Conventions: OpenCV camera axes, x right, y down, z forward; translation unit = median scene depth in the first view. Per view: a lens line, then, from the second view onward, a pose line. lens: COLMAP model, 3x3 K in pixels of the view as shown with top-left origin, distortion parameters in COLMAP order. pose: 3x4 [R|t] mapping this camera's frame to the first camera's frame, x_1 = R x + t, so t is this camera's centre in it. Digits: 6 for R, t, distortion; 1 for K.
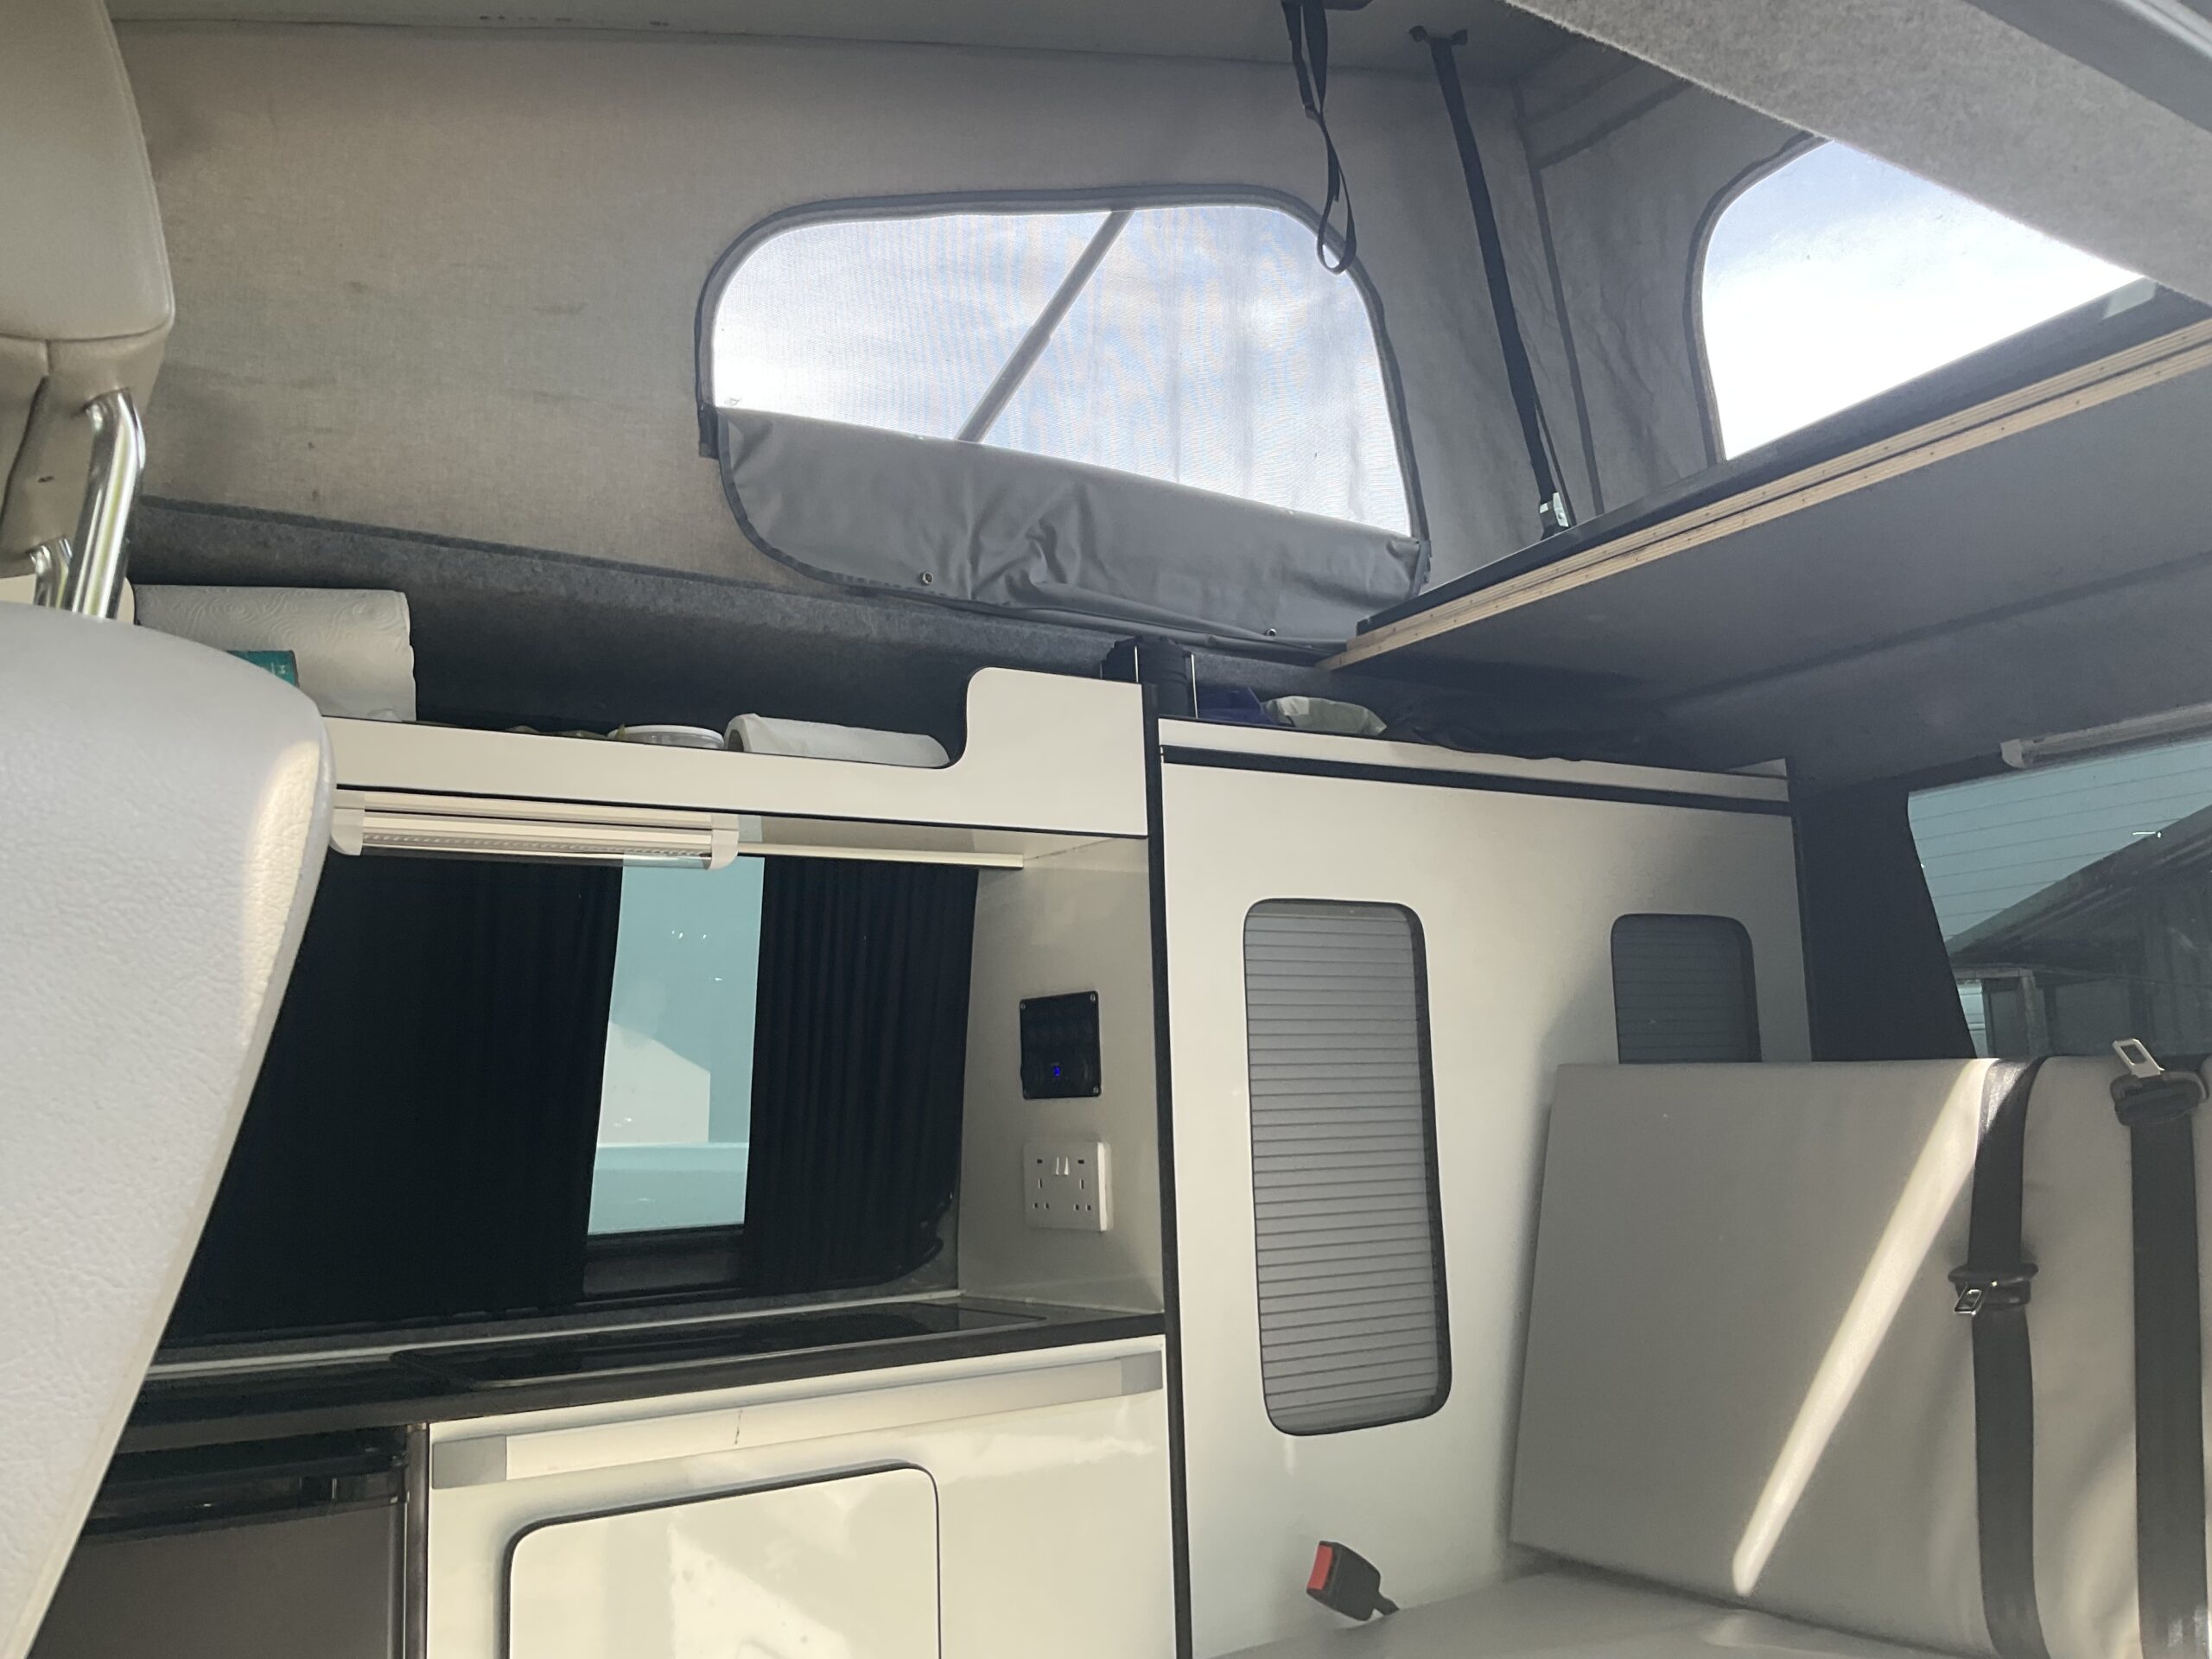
lens RADIAL K [[1825.7, 0, 1108.4], [0, 1825.7, 837.3], [0, 0, 1]] dist [0.112004, -0.237539]
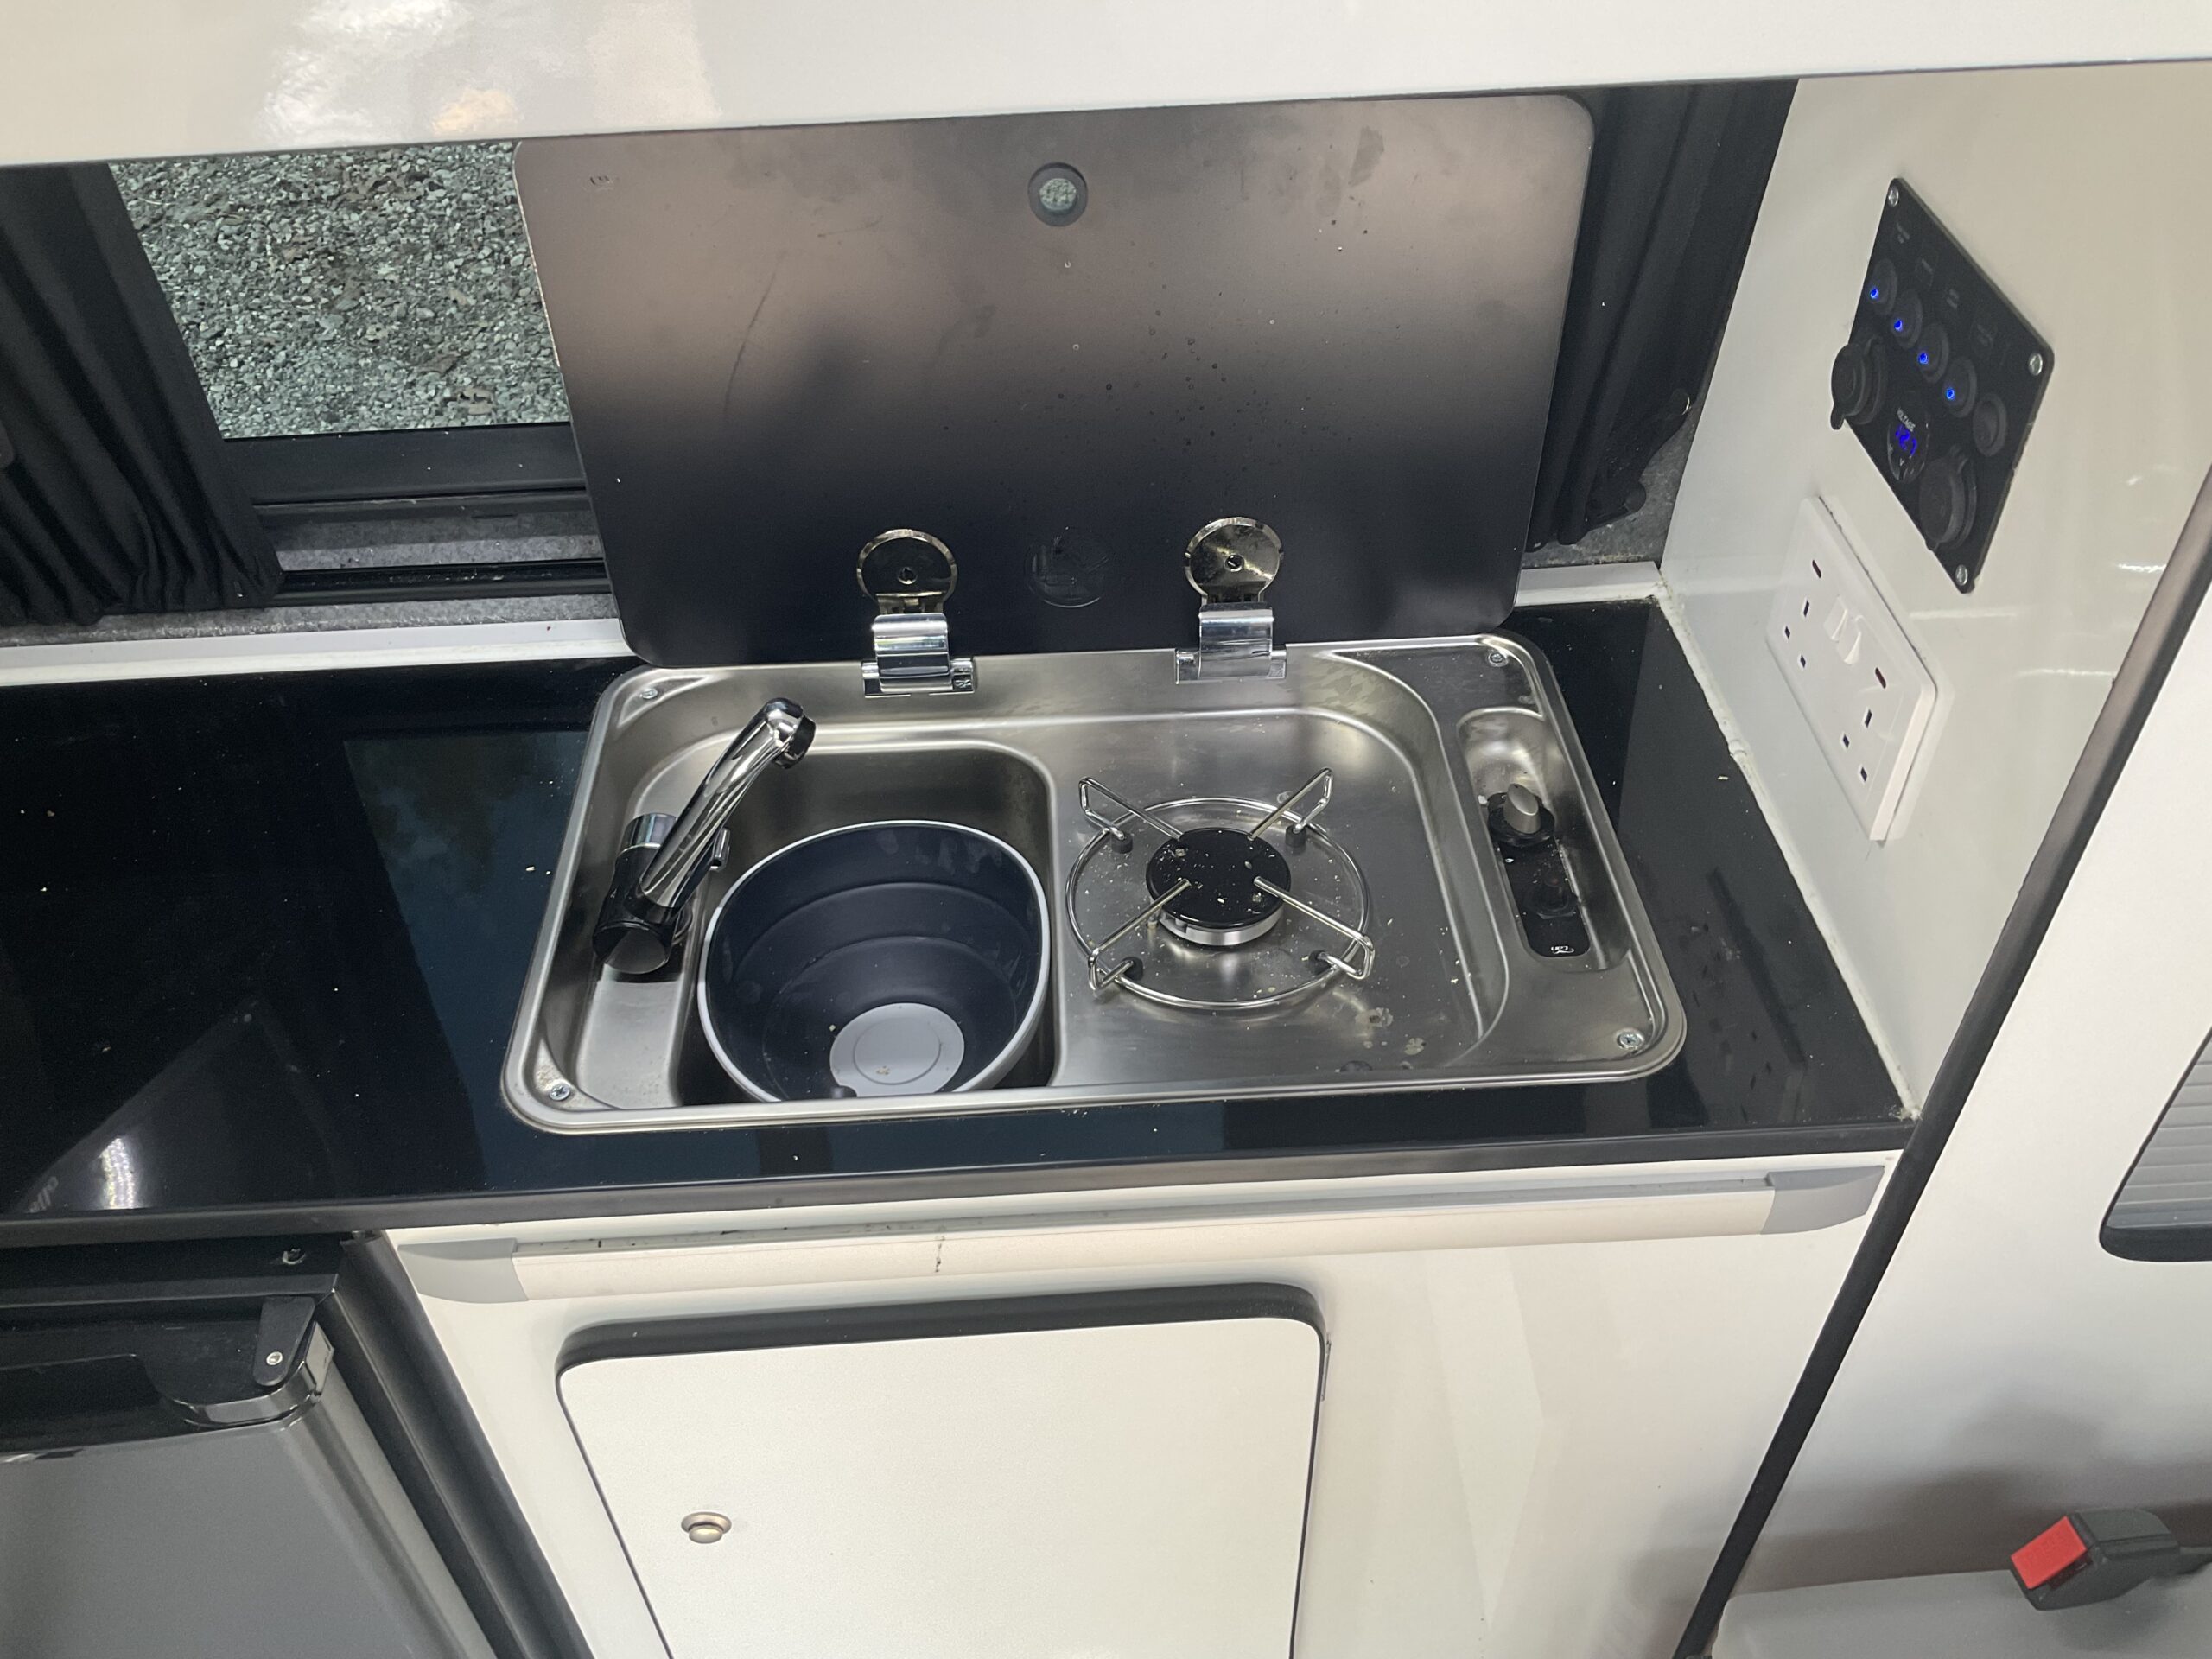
lens RADIAL K [[1869.2, 0, 1106.0], [0, 1869.2, 829.5], [0, 0, 1]] dist [-0.014512, -0.014870]
pose [[0.865117, 0.354036, -0.355289, -0.004750], [0.062015, 0.627417, 0.776210, -0.146378], [0.497721, -0.693546, 0.520834, 0.667308]]
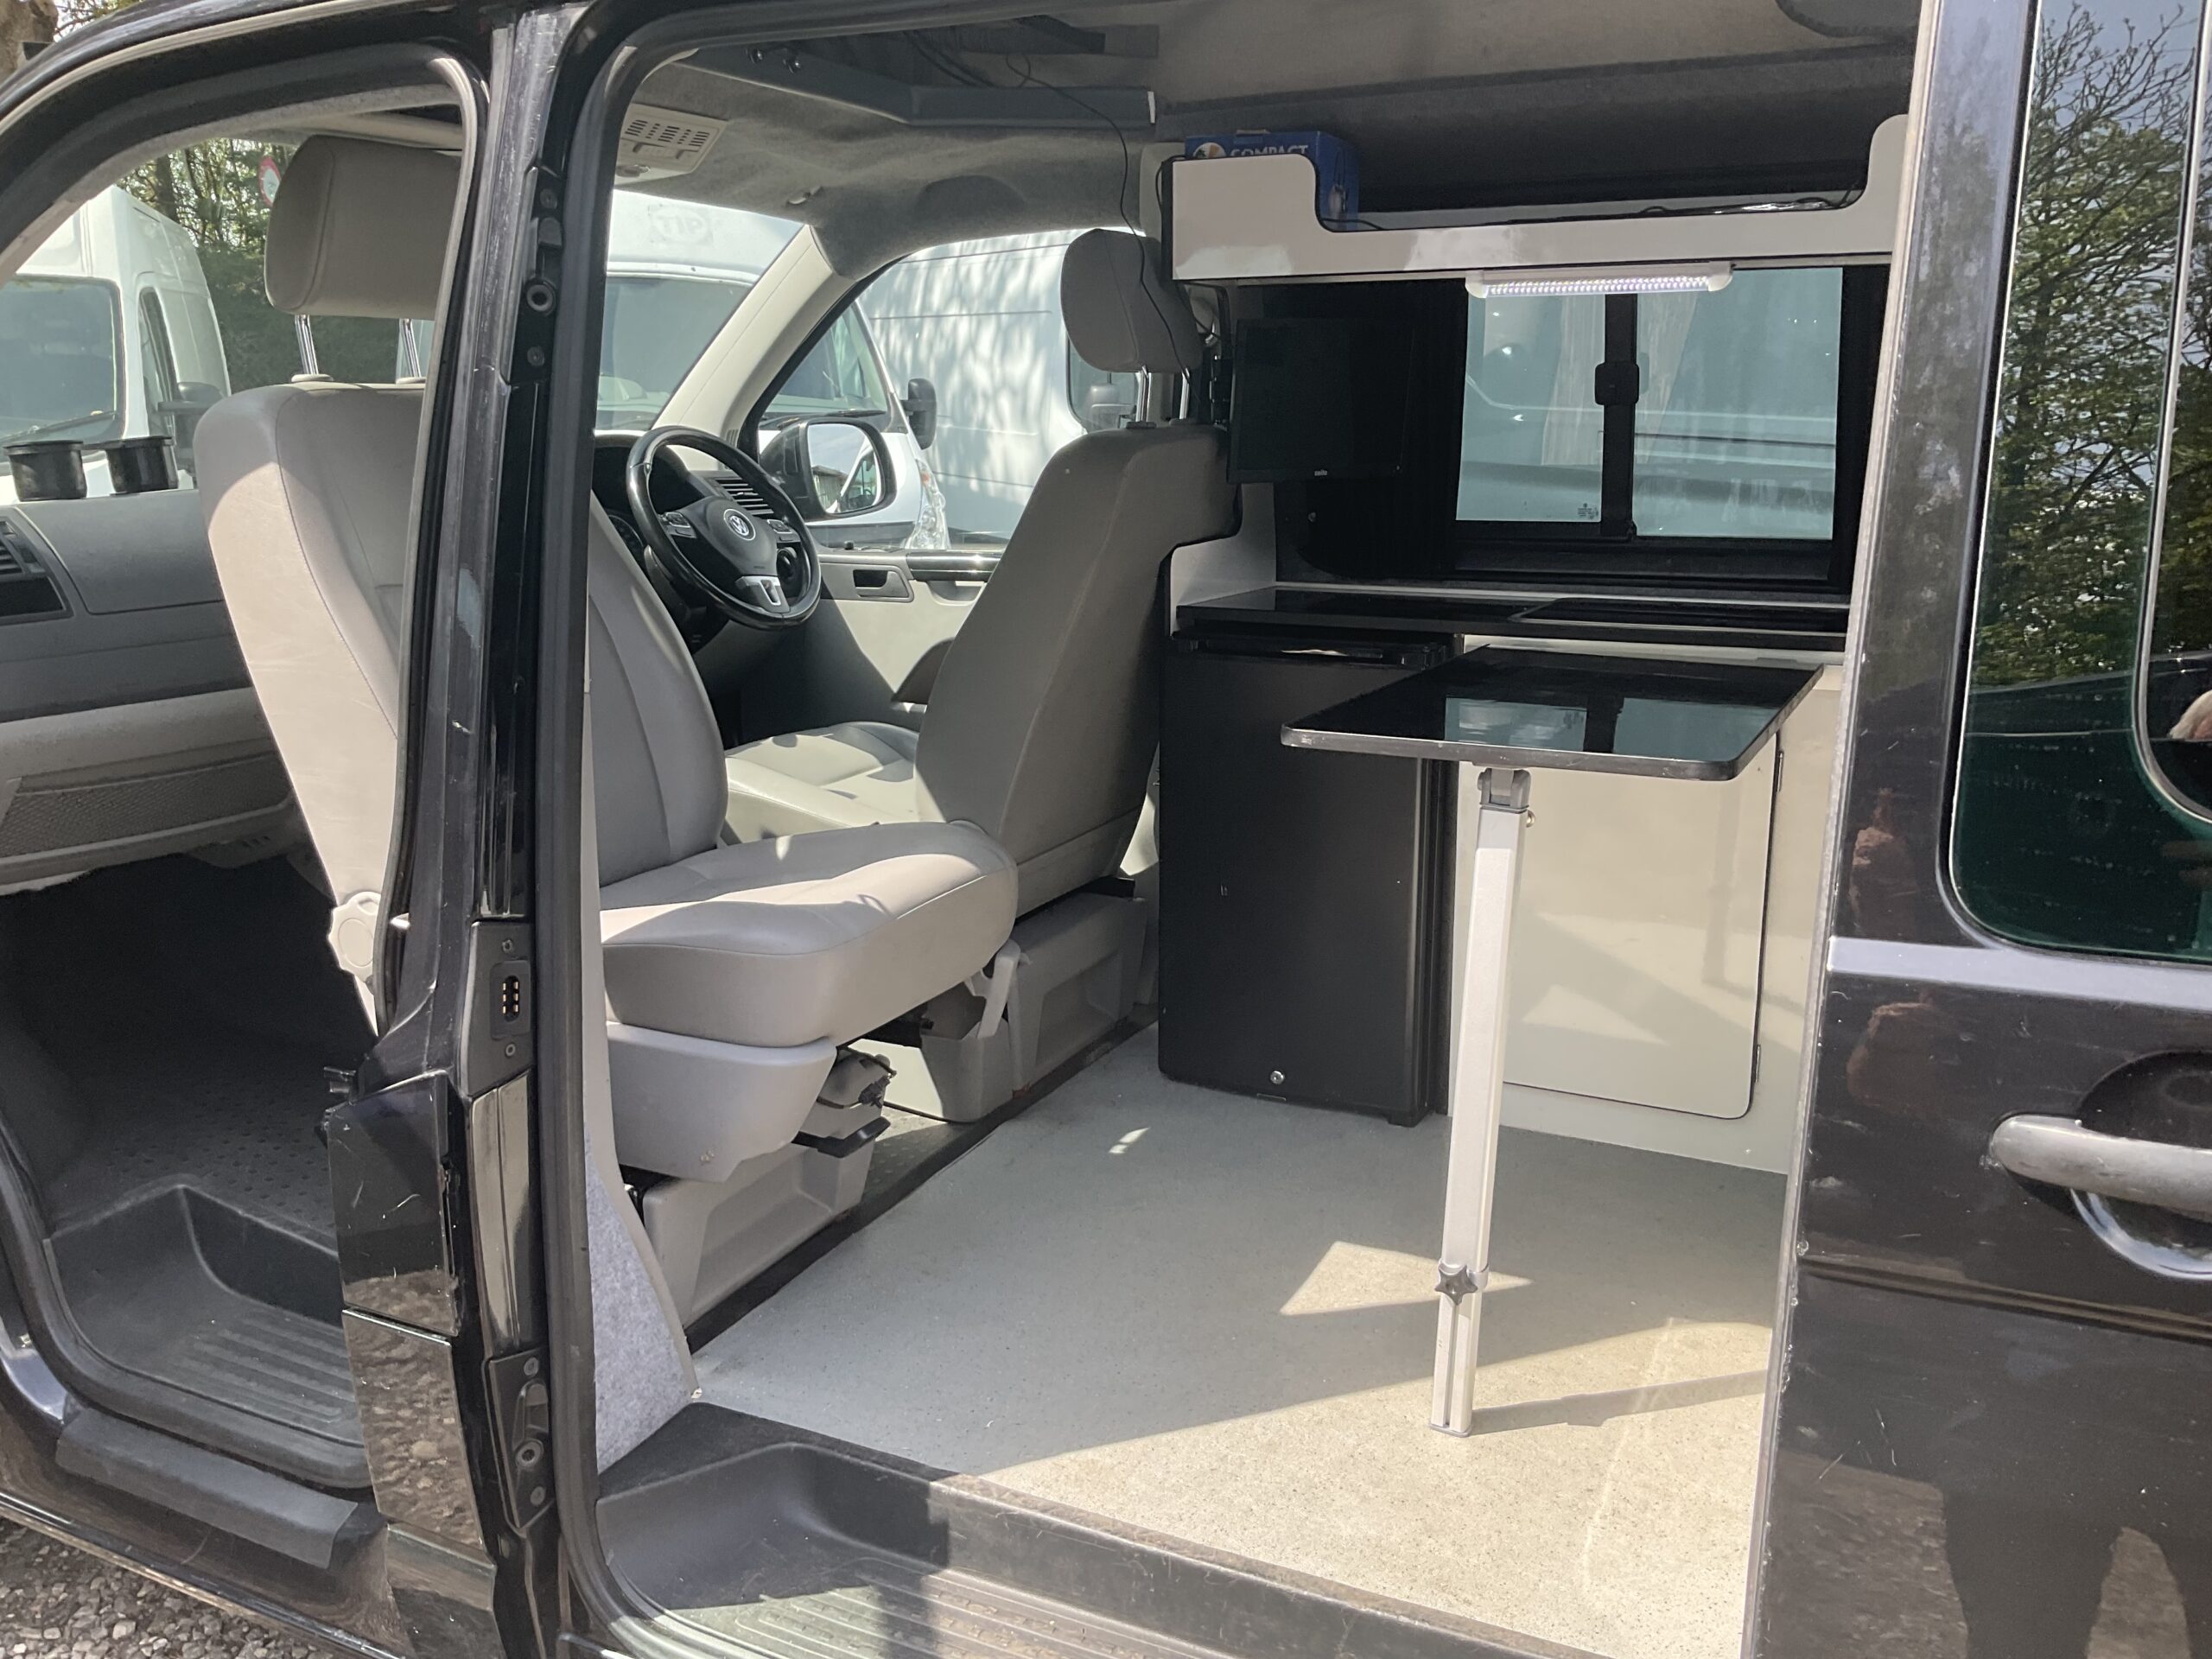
lens RADIAL K [[1824.7, 0, 1106.0], [0, 1824.7, 829.5], [0, 0, 1]] dist [0.088637, -0.157173]
pose [[0.506998, 0.229474, -0.830840, 0.754766], [0.116271, 0.936893, 0.329717, -0.106580], [0.854069, -0.263769, 0.448321, -0.127392]]
